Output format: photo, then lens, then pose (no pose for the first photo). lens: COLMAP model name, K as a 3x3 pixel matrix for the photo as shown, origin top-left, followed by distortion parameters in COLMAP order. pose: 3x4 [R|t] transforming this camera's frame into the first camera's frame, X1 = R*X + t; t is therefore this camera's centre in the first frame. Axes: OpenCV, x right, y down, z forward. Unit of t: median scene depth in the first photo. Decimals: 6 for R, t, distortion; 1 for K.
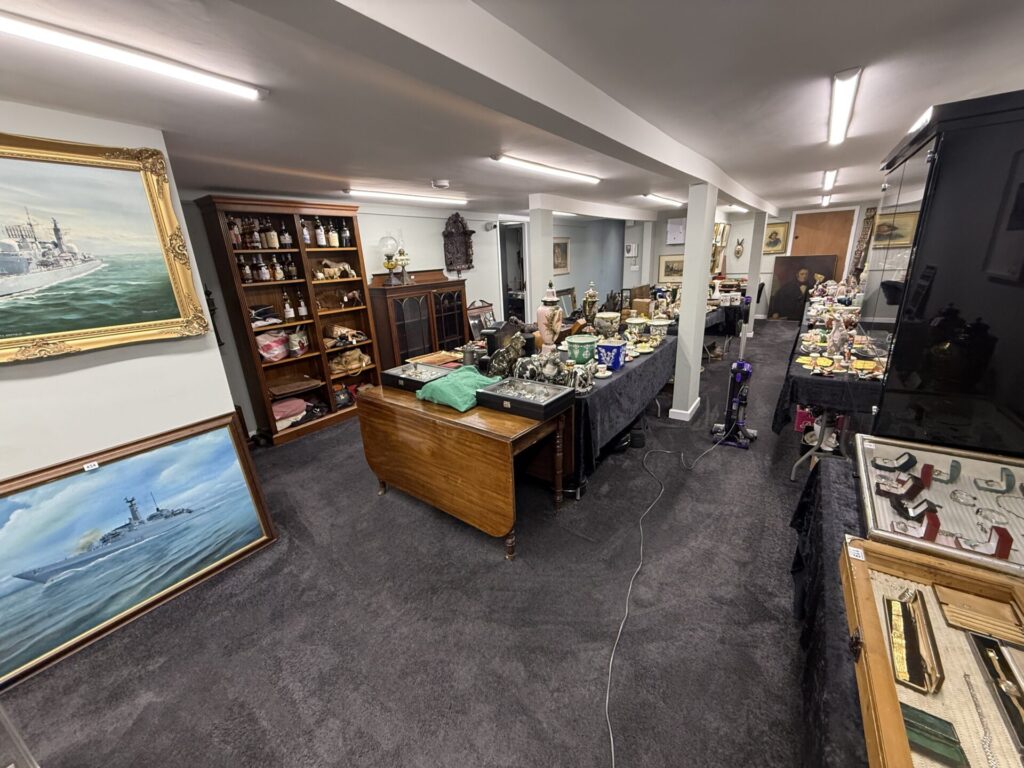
lens RADIAL K [[403.9, 0, 485.7], [0, 403.9, 386.9], [0, 0, 1]] dist [0.001265, 0.000143]
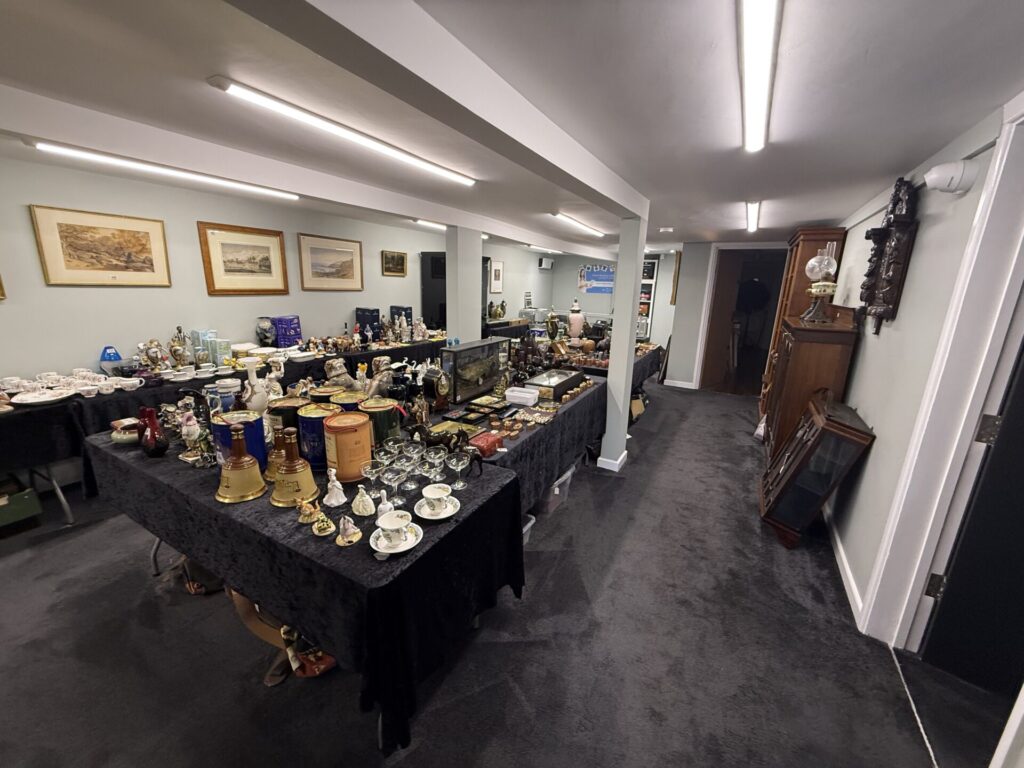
lens RADIAL K [[409.3, 0, 512.0], [0, 409.3, 384.0], [0, 0, 1]] dist [-0.002234, 0.000044]
pose [[0.985137, 0.054059, 0.163044, 0.116964], [-0.044265, 0.997024, -0.063118, -0.046386], [-0.165971, 0.054963, 0.984598, 0.129124]]
